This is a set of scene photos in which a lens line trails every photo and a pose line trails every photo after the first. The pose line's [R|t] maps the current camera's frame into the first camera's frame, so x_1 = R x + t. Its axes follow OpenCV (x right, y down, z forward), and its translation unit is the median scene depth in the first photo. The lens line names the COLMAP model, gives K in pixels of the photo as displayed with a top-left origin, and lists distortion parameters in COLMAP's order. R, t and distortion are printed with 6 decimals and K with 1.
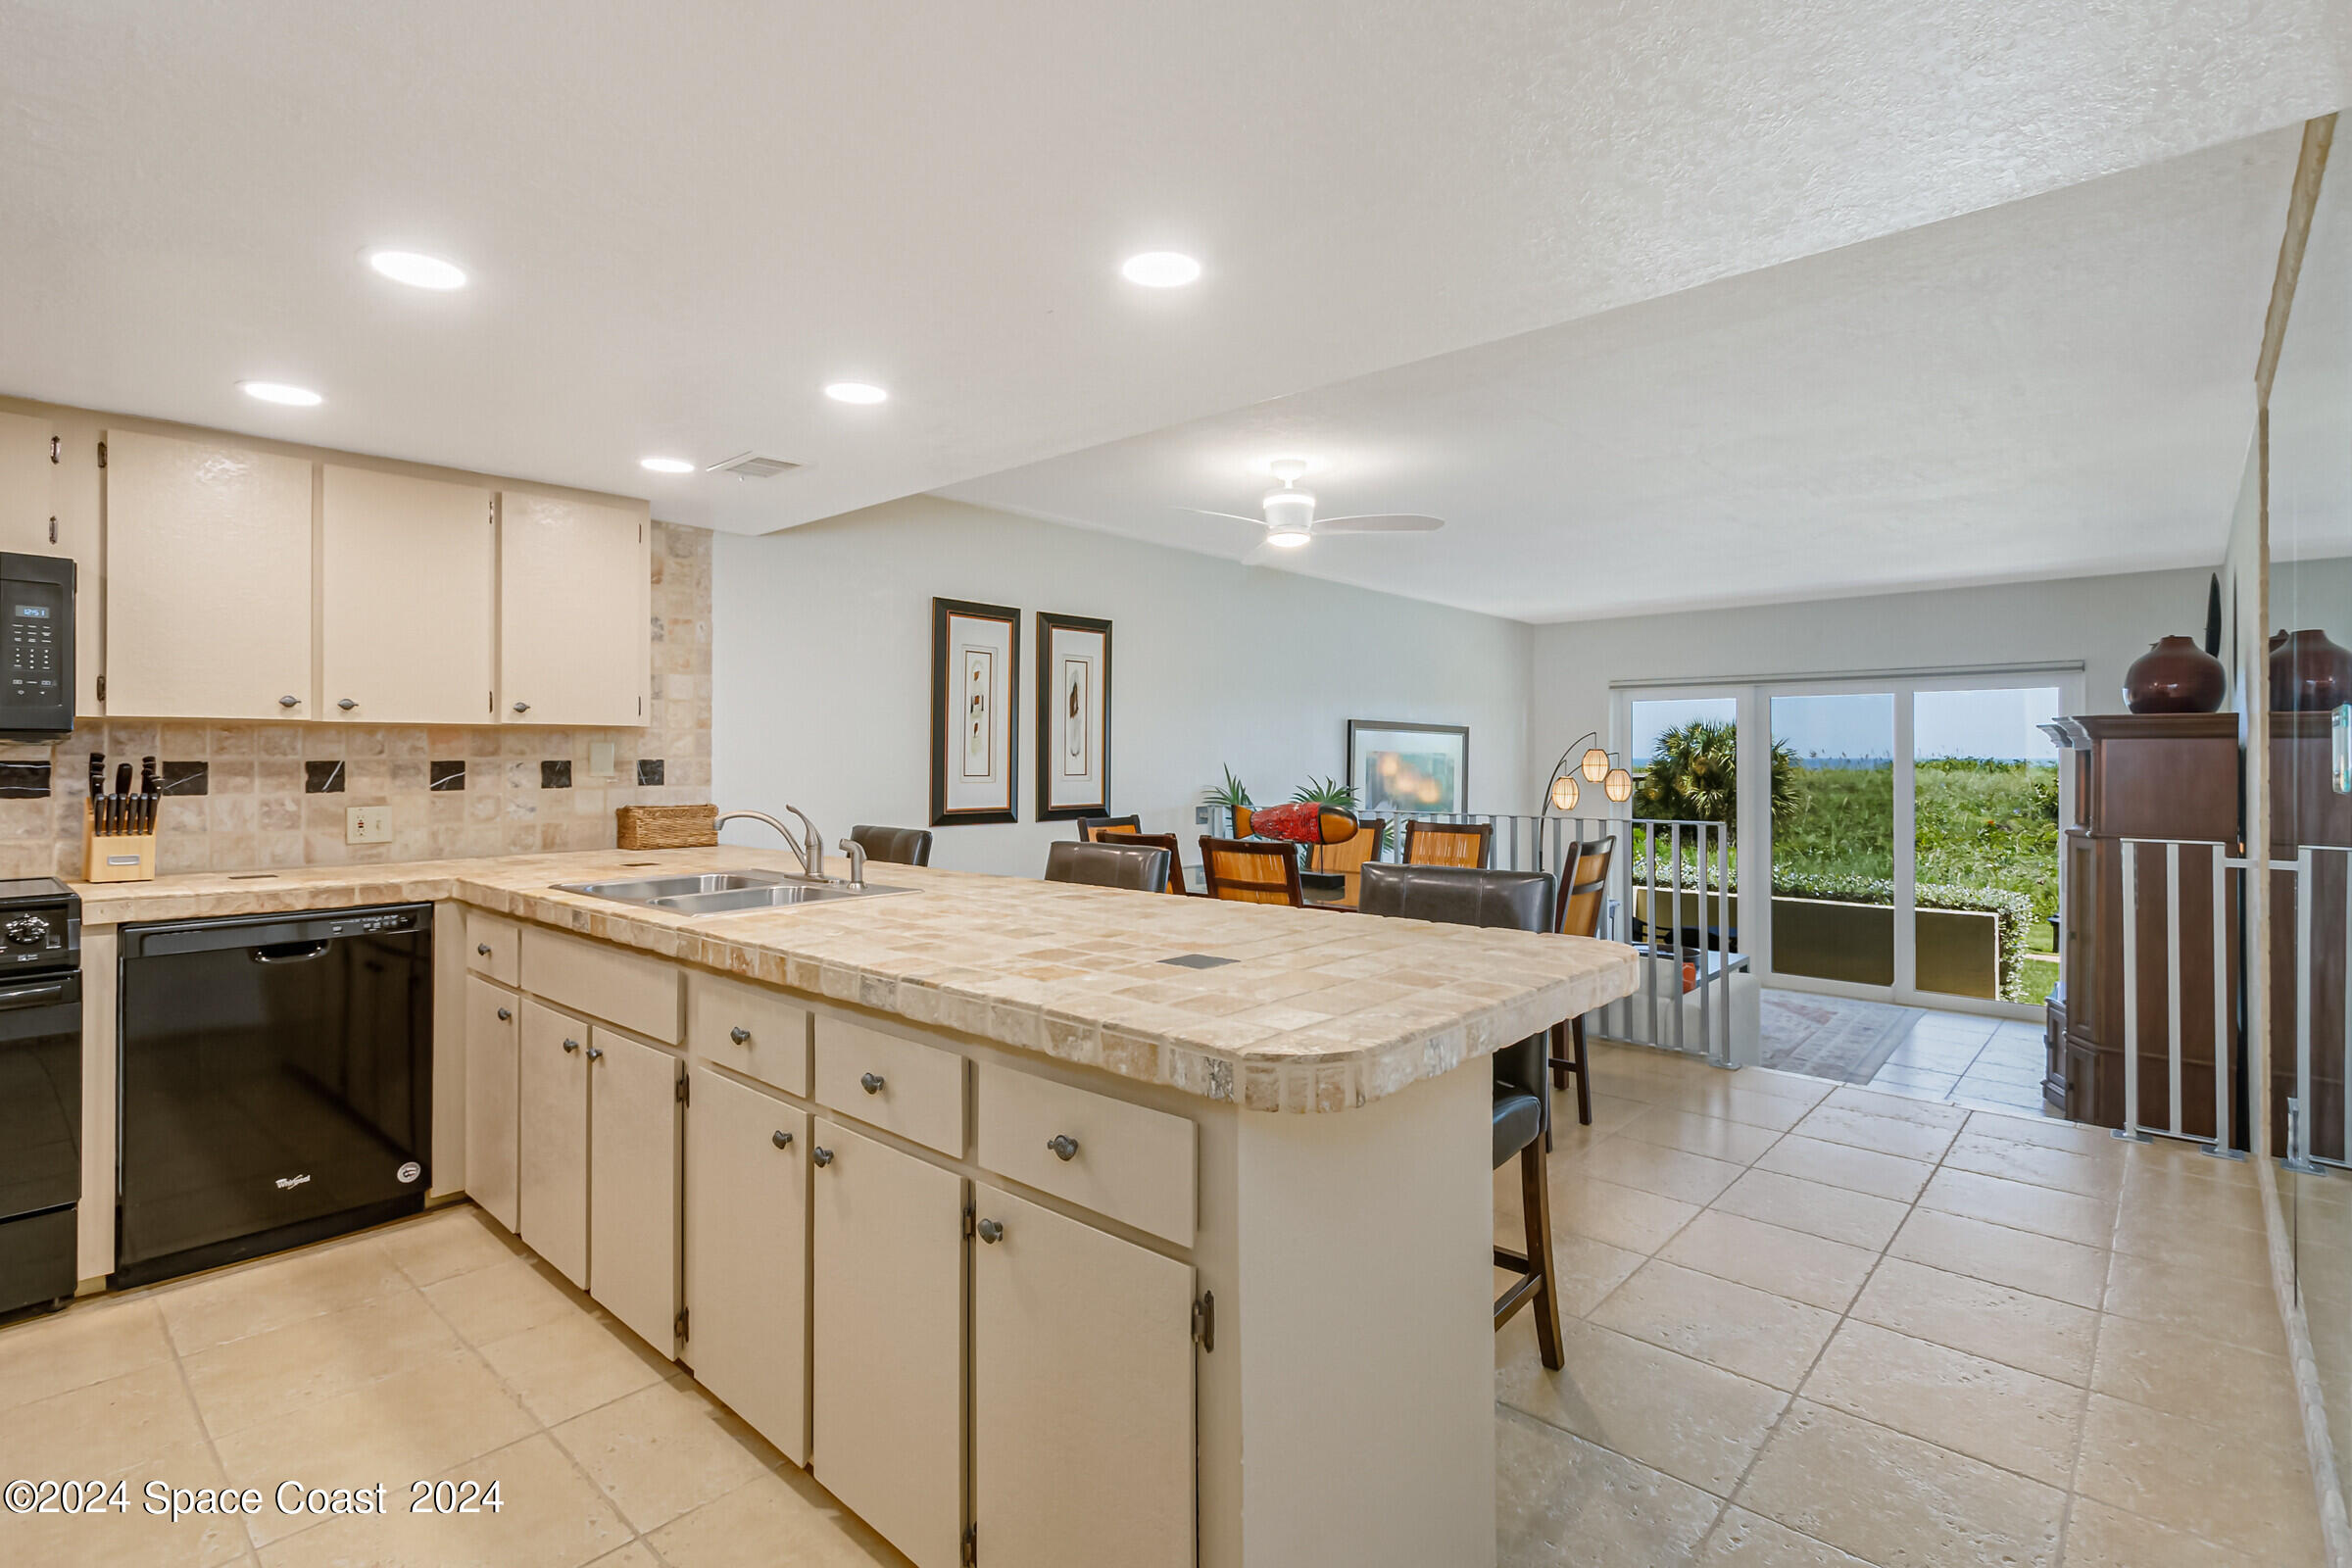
lens RADIAL K [[1112.2, 0, 1210.2], [0, 1112.2, 758.5], [0, 0, 1]] dist [0.002525, 0.000522]
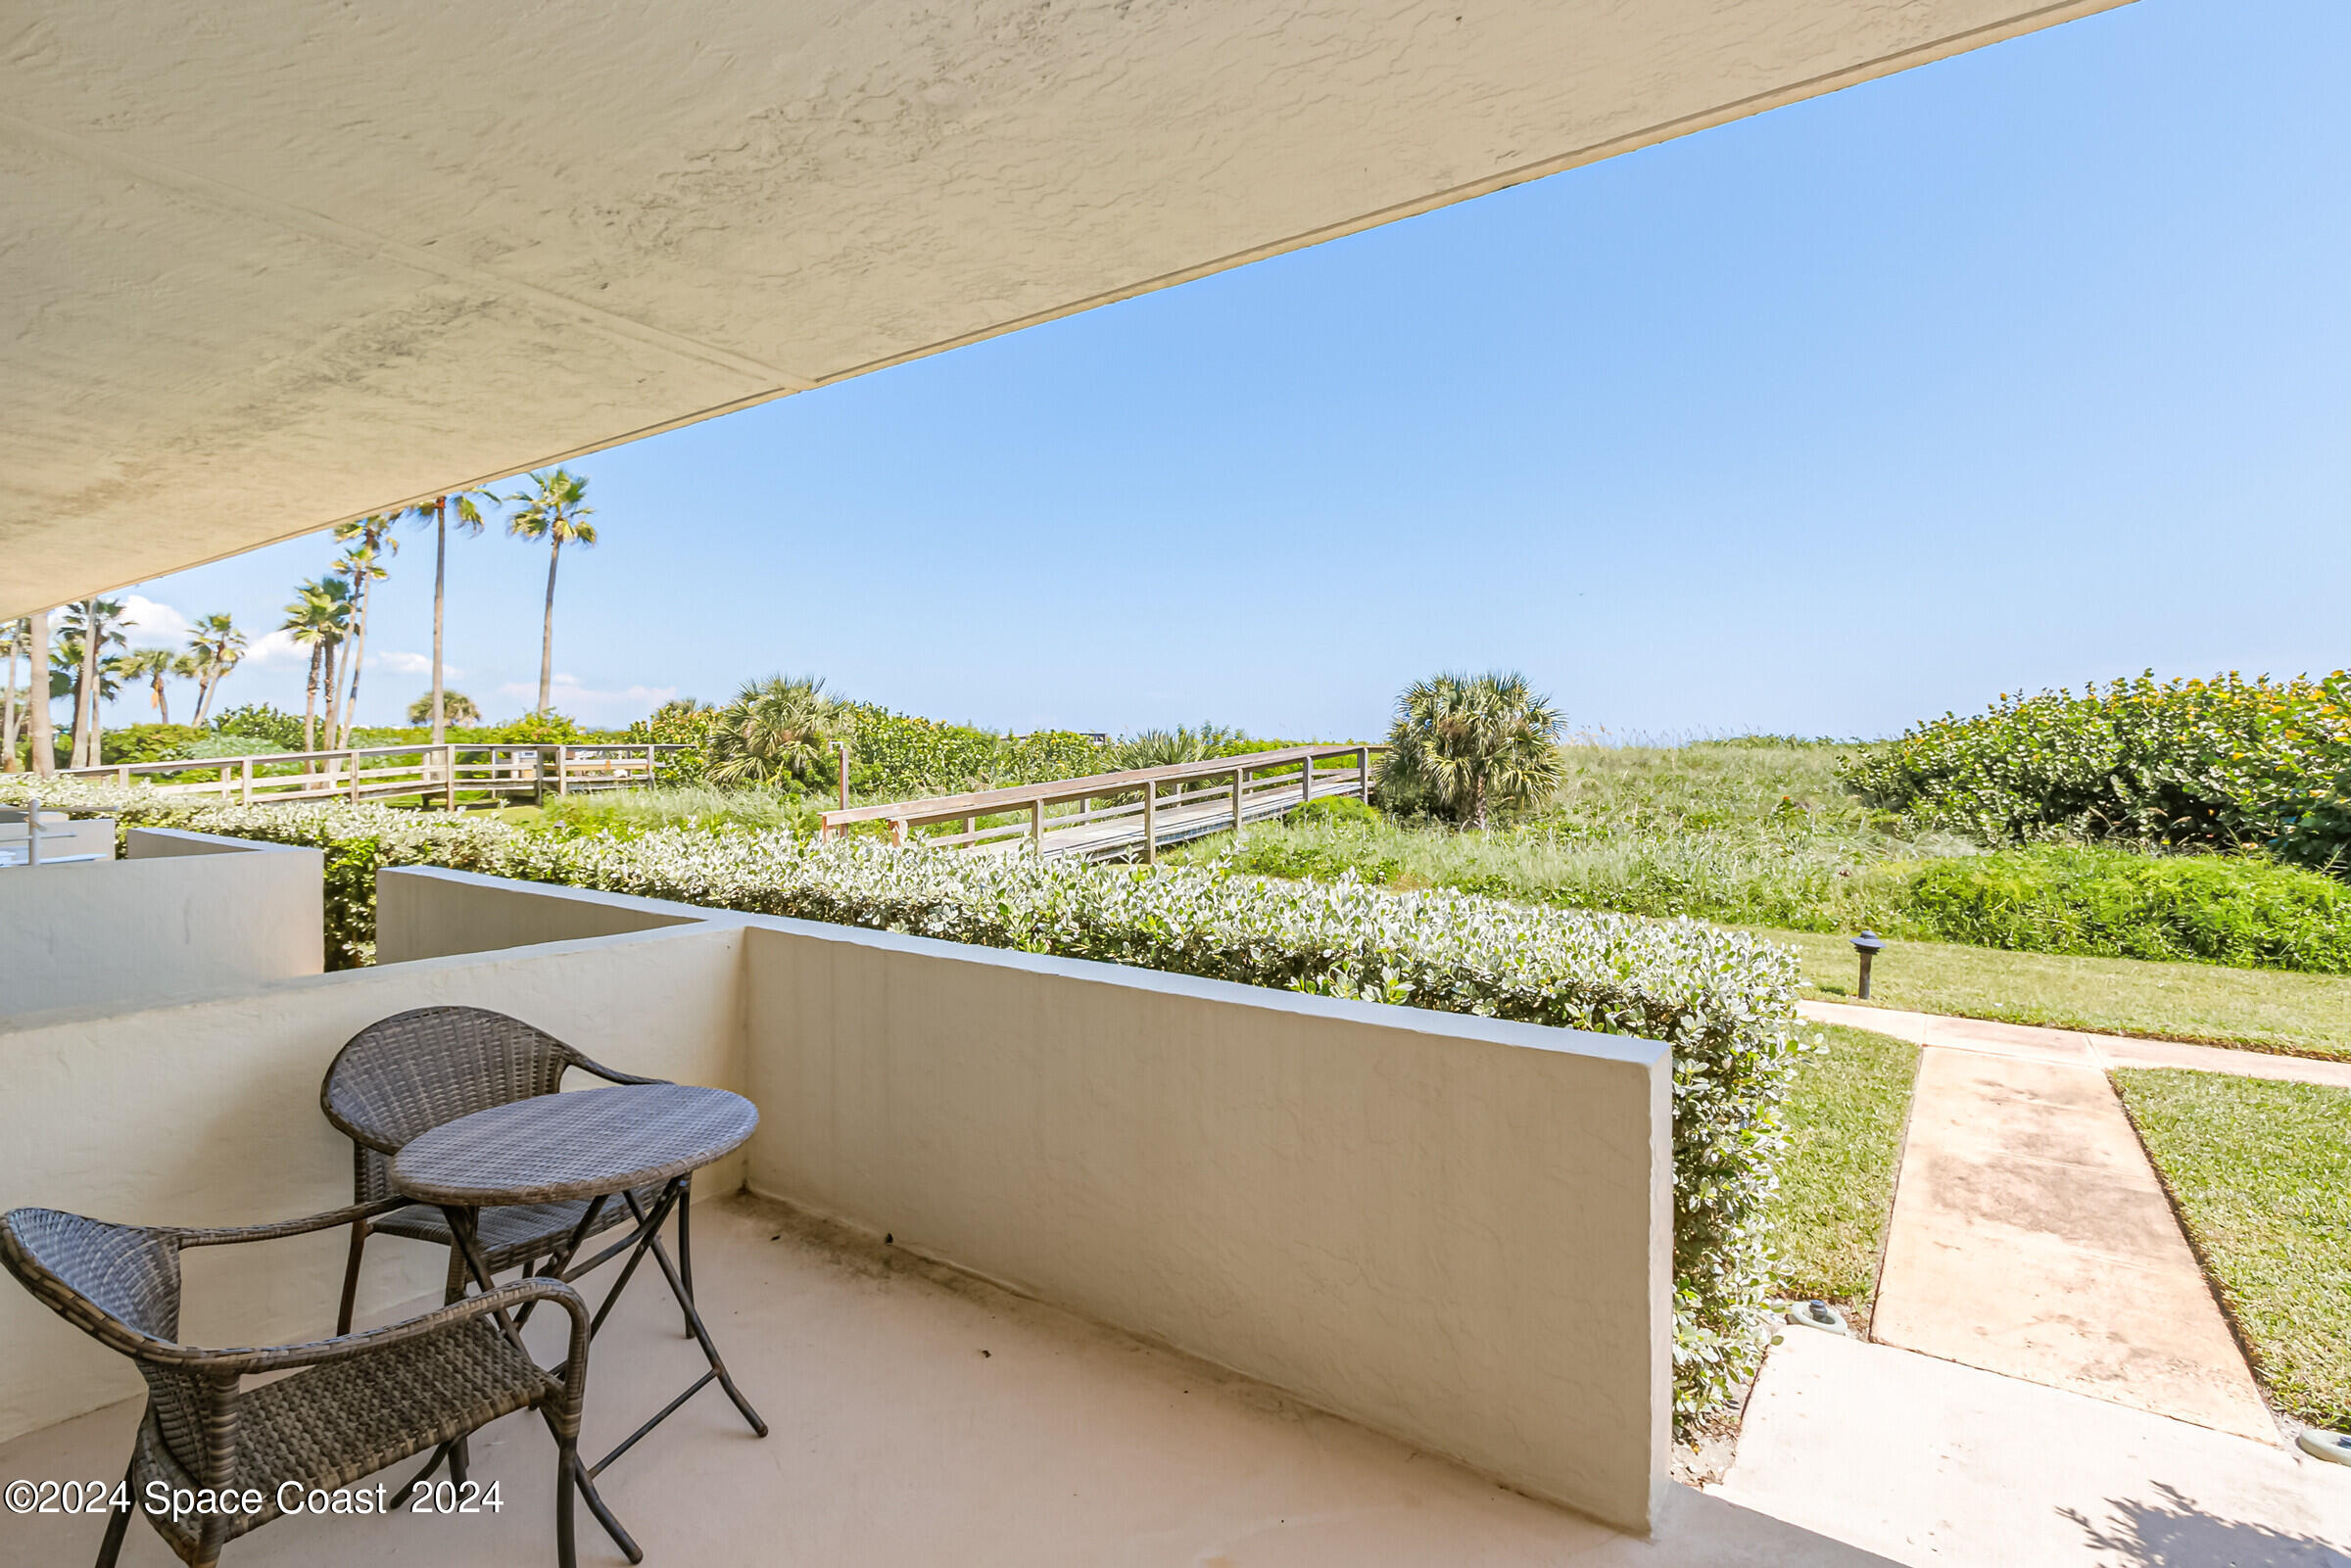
lens RADIAL K [[1110.7, 0, 1175.5], [0, 1110.7, 784.0], [0, 0, 1]] dist [0.001553, 0.000111]
pose [[0.995034, -0.002580, 0.099505, 0.535693], [-0.000494, 0.999523, 0.030865, 0.069344], [-0.099537, -0.030761, 0.994558, 0.718431]]
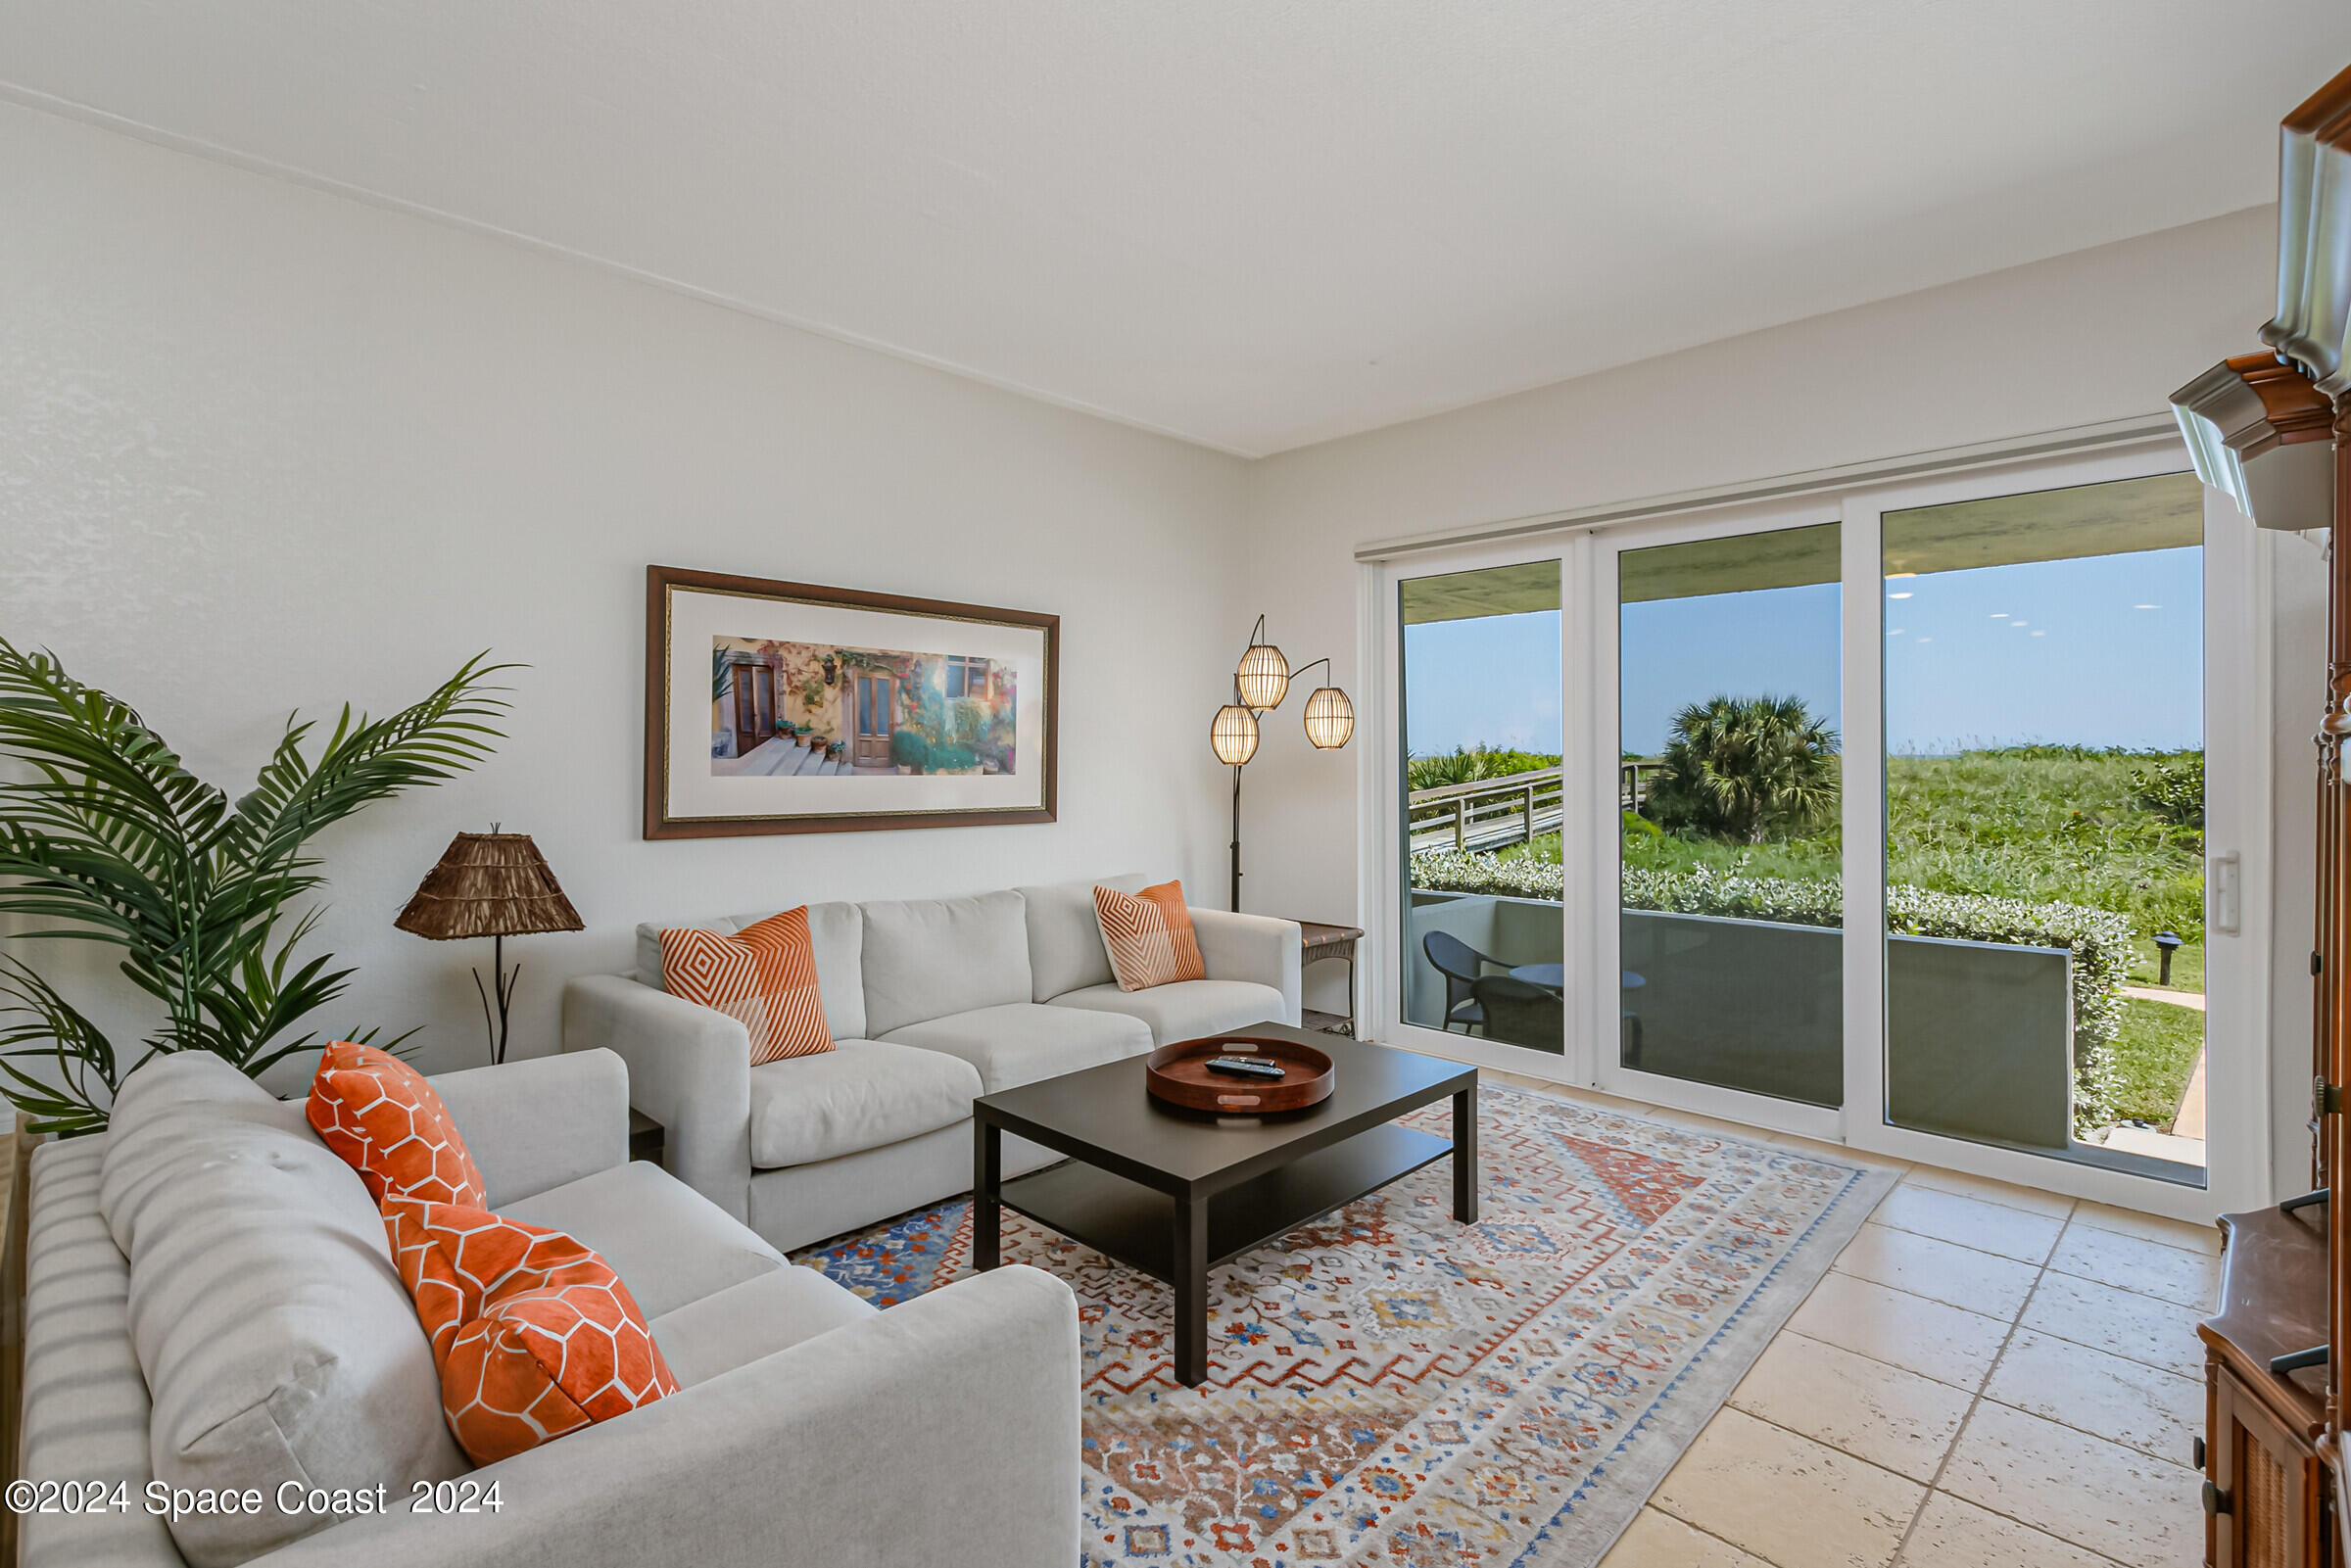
lens RADIAL K [[1106.4, 0, 1187.6], [0, 1106.4, 765.1], [0, 0, 1]] dist [-0.000488, -0.000664]
pose [[0.997650, -0.005681, -0.068286, 0.269596], [0.006161, 0.999958, 0.006820, 0.033775], [0.068244, -0.007224, 0.997642, 0.369935]]
